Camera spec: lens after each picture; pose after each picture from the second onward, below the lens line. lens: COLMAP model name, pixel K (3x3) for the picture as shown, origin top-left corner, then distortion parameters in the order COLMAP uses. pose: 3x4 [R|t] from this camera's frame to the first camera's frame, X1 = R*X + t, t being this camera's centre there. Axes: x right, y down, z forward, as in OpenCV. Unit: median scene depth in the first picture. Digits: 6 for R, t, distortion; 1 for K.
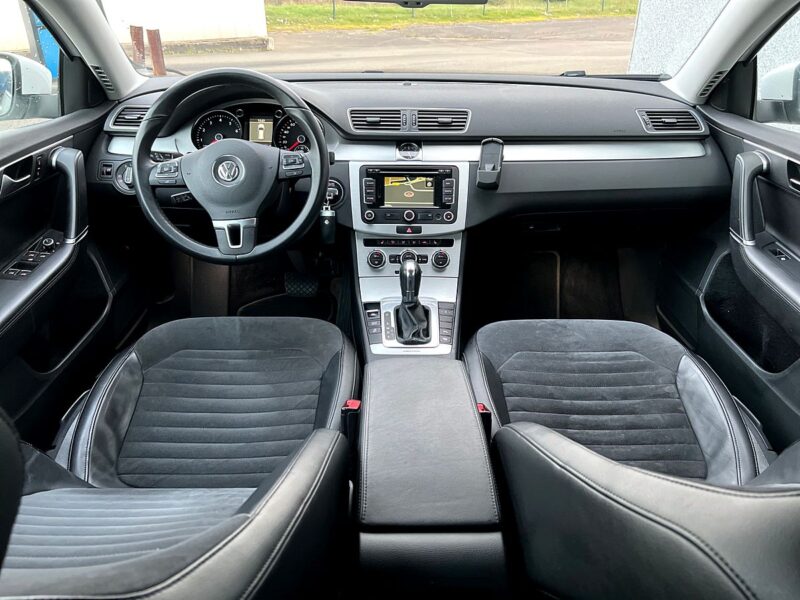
lens RADIAL K [[588.6, 0, 400.0], [0, 588.6, 300.0], [0, 0, 1]] dist [0.060757, -0.084015]
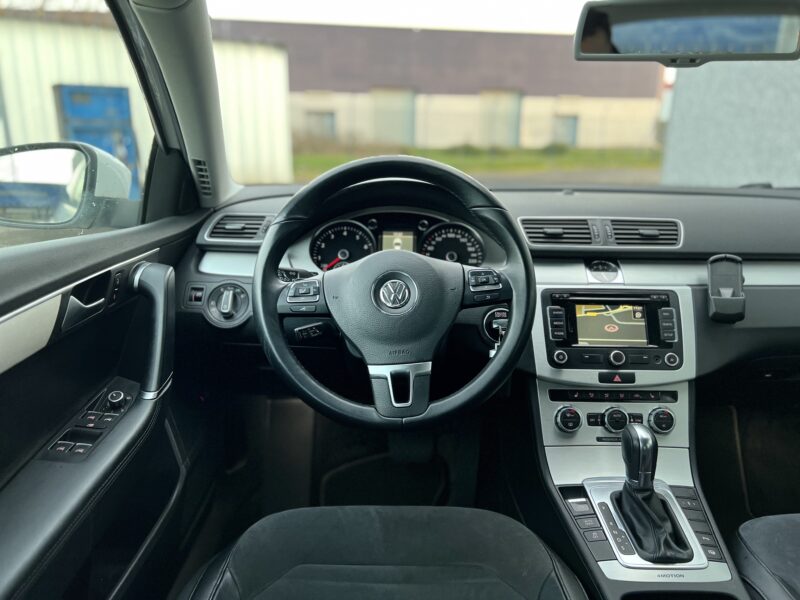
lens RADIAL K [[588.6, 0, 400.0], [0, 588.6, 300.0], [0, 0, 1]] dist [0.060757, -0.084015]
pose [[0.999974, 0.005959, 0.004135, -0.248039], [-0.004864, 0.973866, -0.227072, -0.047714], [-0.005380, 0.227046, 0.973869, 0.290854]]
